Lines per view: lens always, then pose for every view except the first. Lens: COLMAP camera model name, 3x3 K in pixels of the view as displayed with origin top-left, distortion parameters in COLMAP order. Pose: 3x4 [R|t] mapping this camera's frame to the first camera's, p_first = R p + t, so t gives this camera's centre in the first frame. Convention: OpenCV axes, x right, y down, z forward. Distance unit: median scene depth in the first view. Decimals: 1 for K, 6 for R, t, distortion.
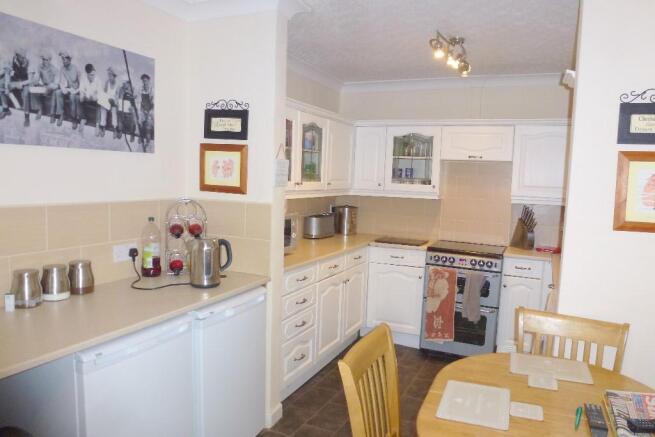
lens RADIAL K [[484.7, 0, 327.4], [0, 484.7, 220.6], [0, 0, 1]] dist [-0.034379, -0.010620]
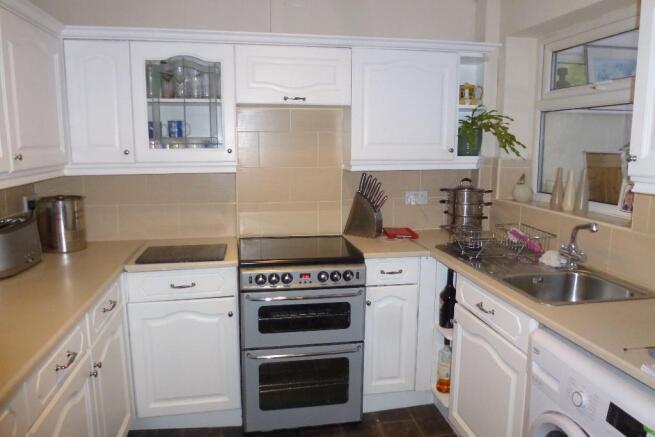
lens RADIAL K [[484.7, 0, 329.3], [0, 484.7, 217.6], [0, 0, 1]] dist [-0.034379, -0.010620]
pose [[0.817906, -0.129994, 0.560475, -0.016224], [0.078552, 0.990250, 0.115043, -0.047608], [-0.569965, -0.050068, 0.820142, 0.441439]]
